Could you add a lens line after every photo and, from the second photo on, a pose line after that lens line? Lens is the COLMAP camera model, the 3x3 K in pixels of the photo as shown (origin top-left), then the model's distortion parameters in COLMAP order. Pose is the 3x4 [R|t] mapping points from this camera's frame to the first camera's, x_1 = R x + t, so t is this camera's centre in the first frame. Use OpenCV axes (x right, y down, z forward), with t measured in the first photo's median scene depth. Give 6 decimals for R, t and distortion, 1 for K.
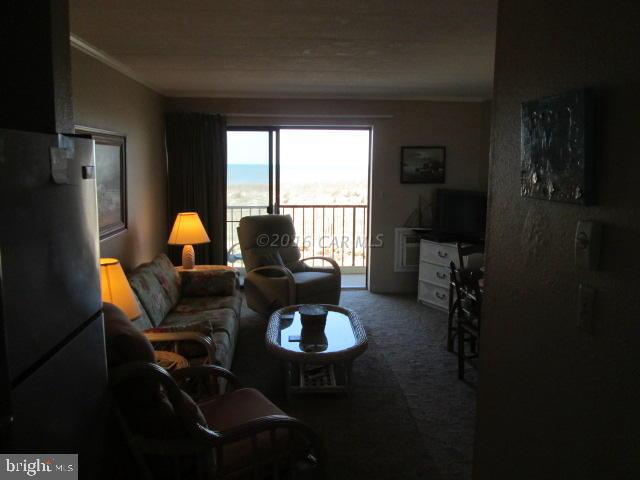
lens RADIAL K [[532.4, 0, 320.0], [0, 532.4, 240.0], [0, 0, 1]] dist [-0.043391, 0.012177]
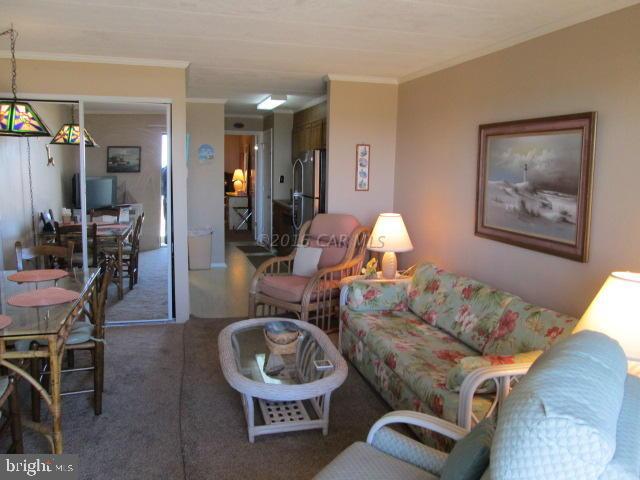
lens RADIAL K [[532.4, 0, 320.0], [0, 532.4, 240.0], [0, 0, 1]] dist [-0.043391, 0.012177]
pose [[-0.982524, 0.002205, -0.186120, 0.055078], [-0.049748, 0.960444, 0.273995, -0.153340], [0.179362, 0.278466, -0.943550, 1.170851]]
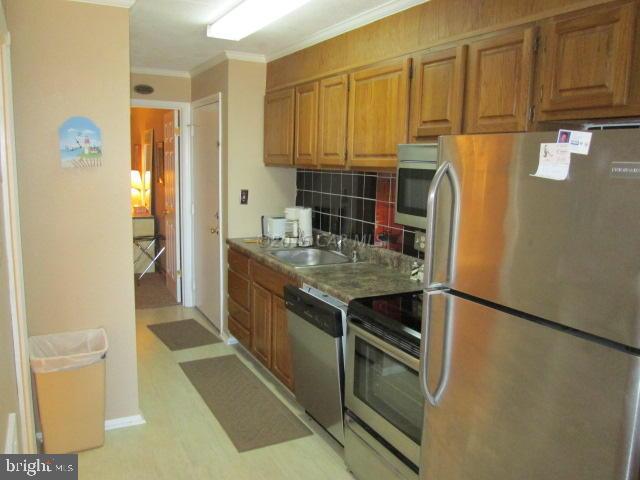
lens RADIAL K [[532.4, 0, 320.0], [0, 532.4, 240.0], [0, 0, 1]] dist [-0.043391, 0.012177]
pose [[-0.916692, 0.029297, -0.398520, 0.057209], [-0.086879, 0.958839, 0.270331, -0.144509], [0.390037, 0.282433, -0.876415, 1.102740]]
